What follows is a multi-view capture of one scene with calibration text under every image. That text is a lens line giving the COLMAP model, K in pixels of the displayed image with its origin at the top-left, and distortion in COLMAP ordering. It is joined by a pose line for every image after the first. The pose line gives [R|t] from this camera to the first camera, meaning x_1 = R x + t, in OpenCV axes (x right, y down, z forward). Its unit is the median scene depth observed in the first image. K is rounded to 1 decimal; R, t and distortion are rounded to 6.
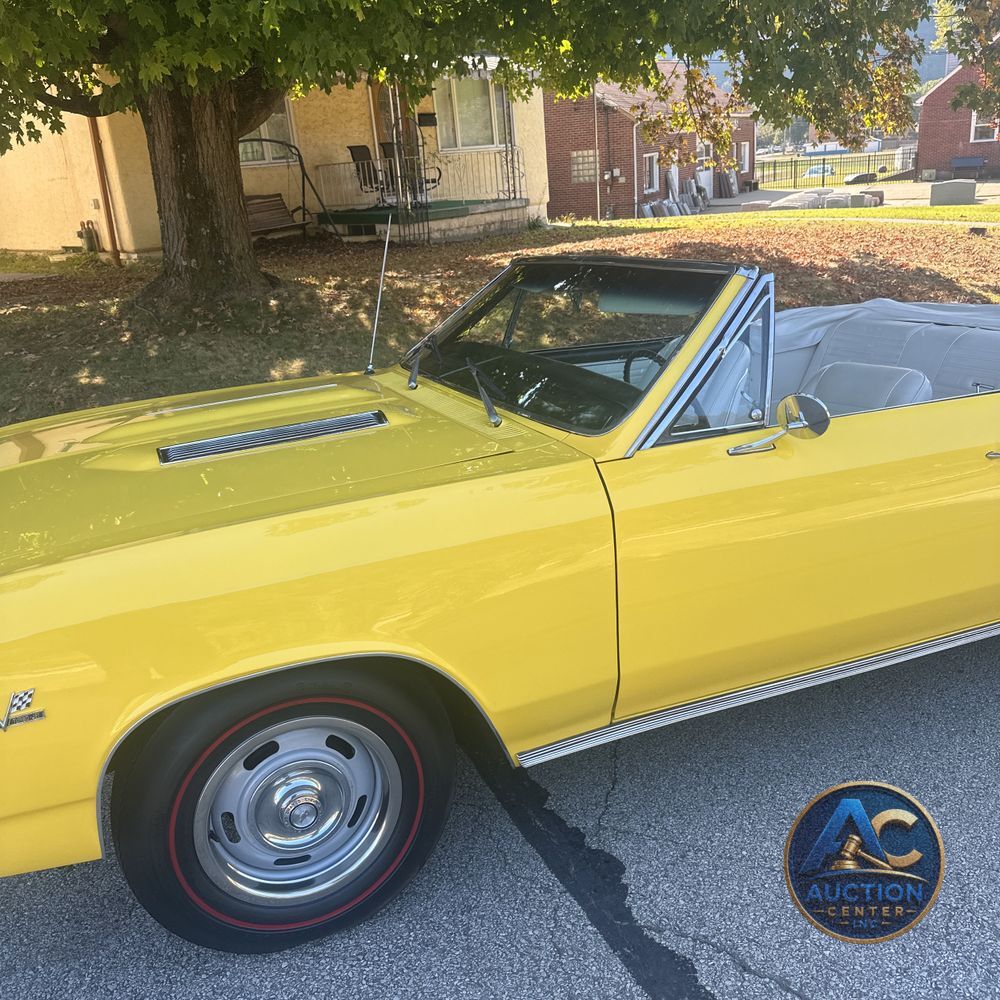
lens RADIAL K [[918.3, 0, 487.7], [0, 918.3, 495.5], [0, 0, 1]] dist [0.150474, -0.302880]
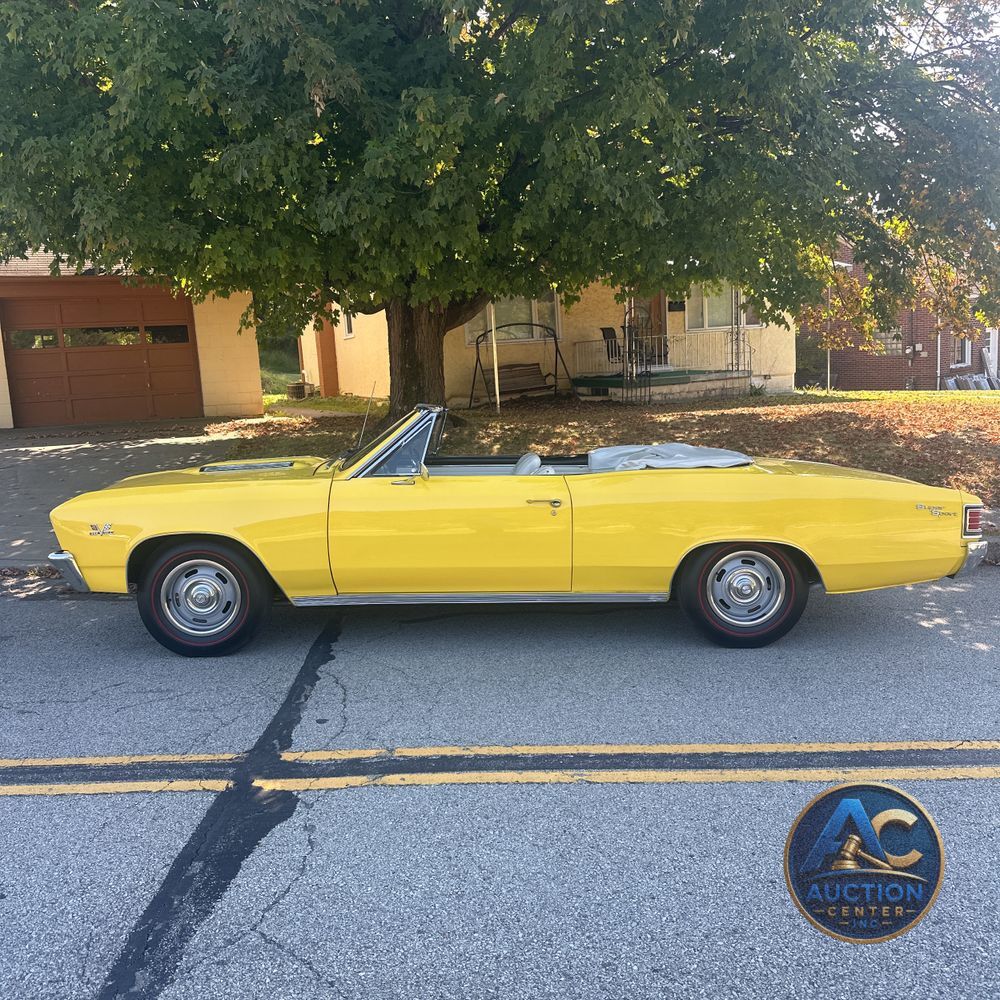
lens RADIAL K [[925.1, 0, 497.1], [0, 925.1, 474.4], [0, 0, 1]] dist [0.154898, -0.275199]
pose [[0.927673, 0.070086, -0.366758, 0.193630], [-0.137880, 0.977105, -0.162031, 0.039806], [0.347005, 0.200880, 0.916097, -0.153197]]
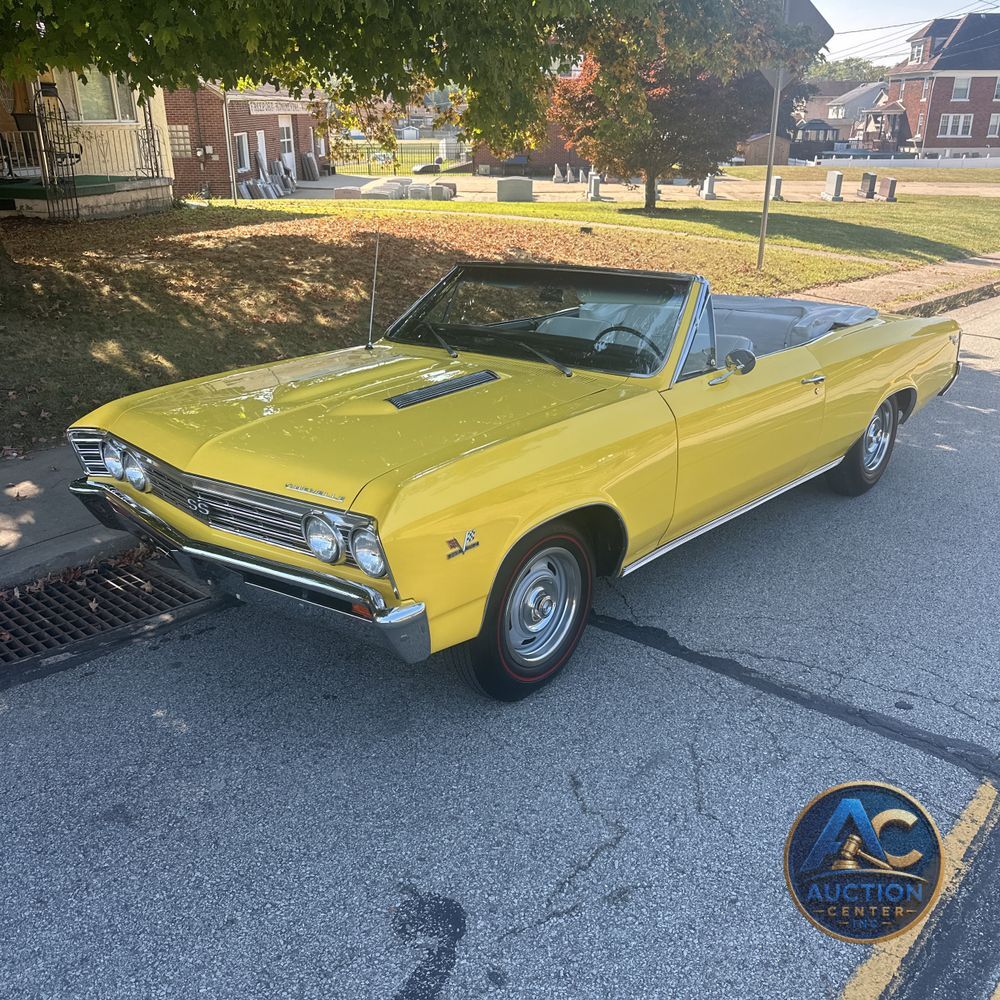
lens RADIAL K [[953.3, 0, 500.0], [0, 953.3, 500.0], [0, 0, 1]] dist [-0.018020, -0.028434]
pose [[0.891504, -0.091268, 0.443723, -0.128232], [0.081231, 0.995826, 0.041623, 0.009040], [-0.445670, -0.001063, 0.895197, -0.061970]]
